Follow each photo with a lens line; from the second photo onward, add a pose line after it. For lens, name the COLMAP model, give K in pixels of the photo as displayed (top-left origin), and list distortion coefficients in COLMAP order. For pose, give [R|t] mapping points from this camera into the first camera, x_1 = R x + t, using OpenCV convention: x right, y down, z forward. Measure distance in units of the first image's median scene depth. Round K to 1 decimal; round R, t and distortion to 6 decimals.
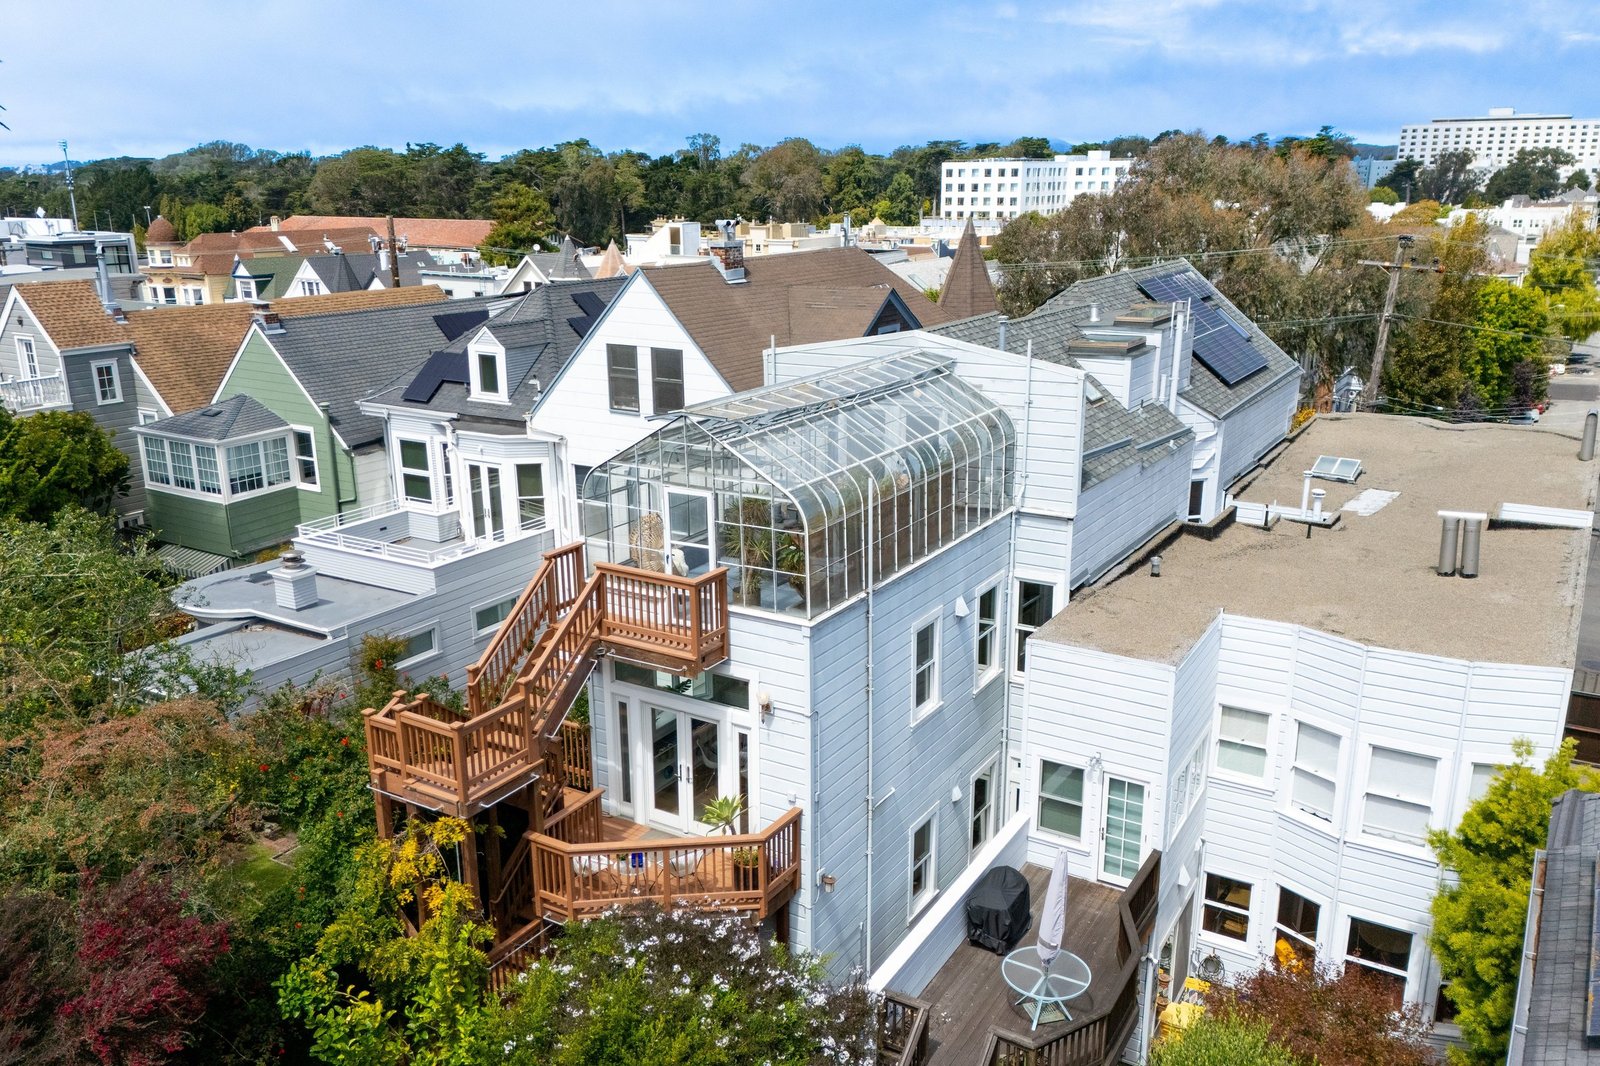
lens RADIAL K [[1217.4, 0, 800.0], [0, 1217.4, 533.0], [0, 0, 1]] dist [0.078429, -0.000949]
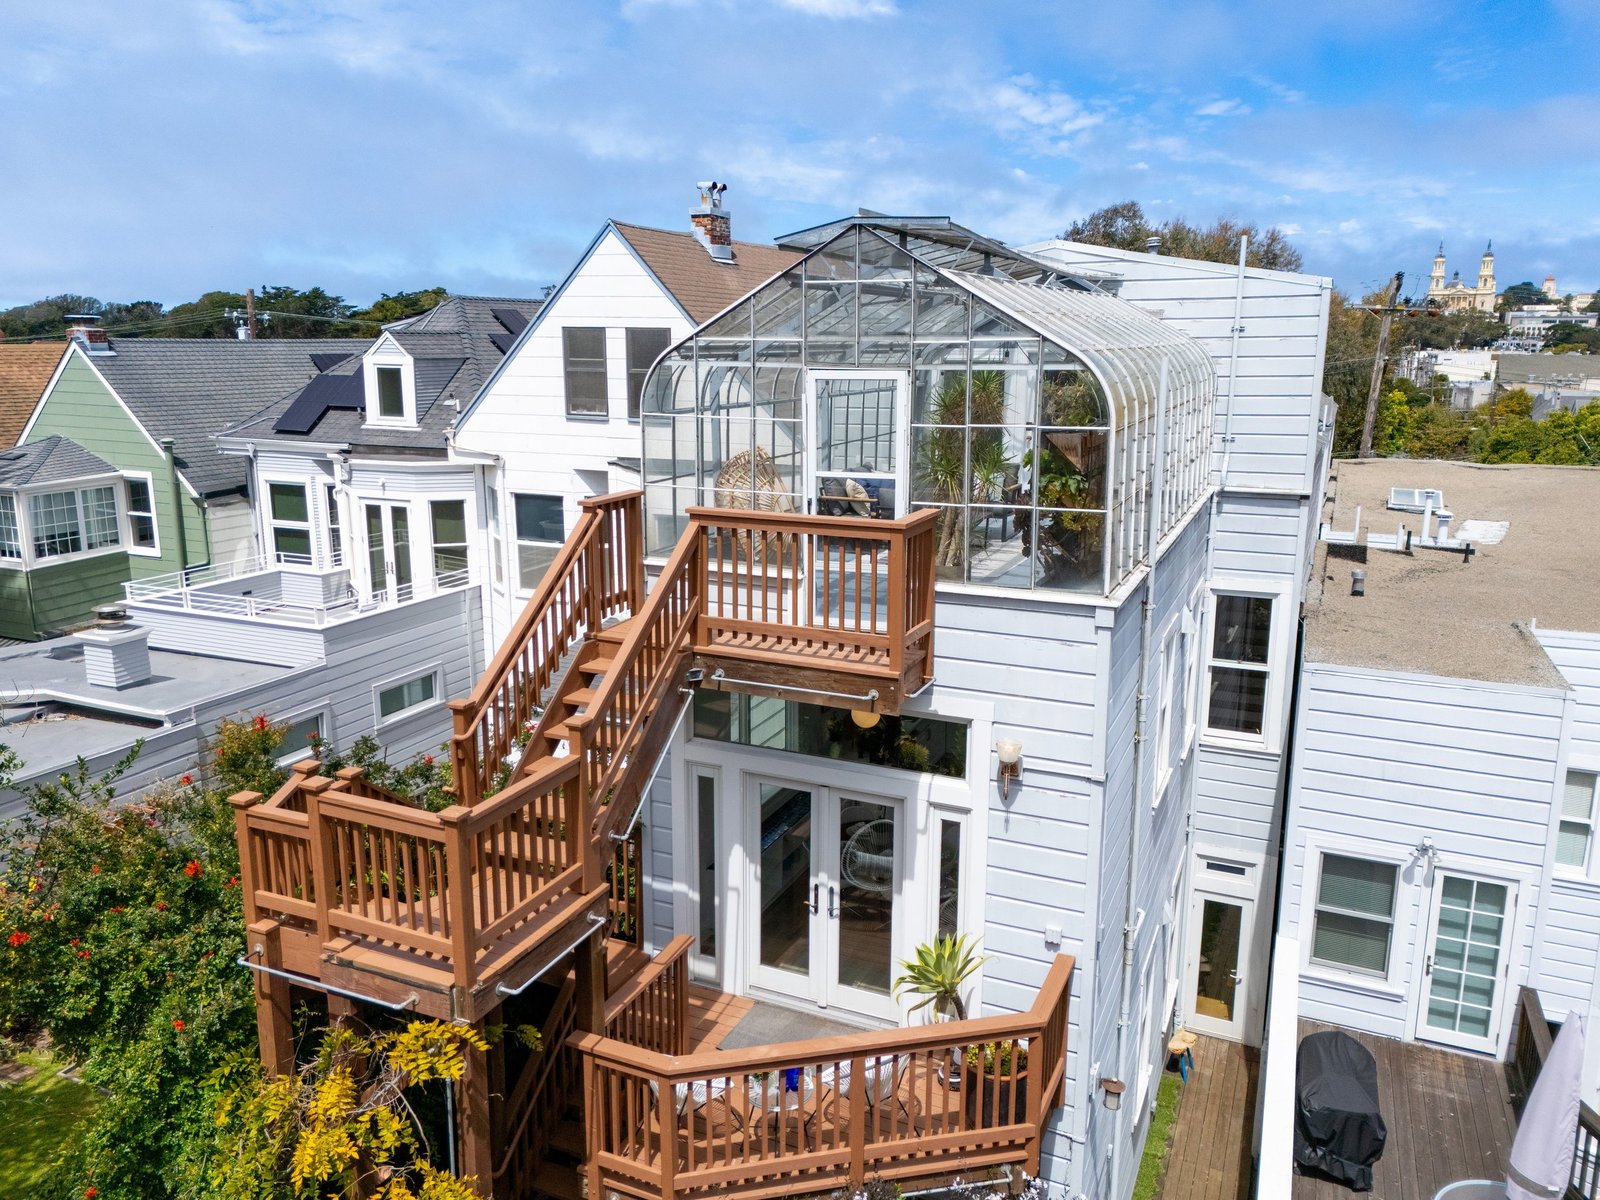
lens RADIAL K [[1156.4, 0, 797.7], [0, 1156.4, 571.5], [0, 0, 1]] dist [0.065355, -0.024549]
pose [[0.992401, -0.015464, 0.122074, -0.151729], [0.024450, 0.997072, -0.072458, 0.075207], [-0.120596, 0.074892, 0.989873, 0.408950]]
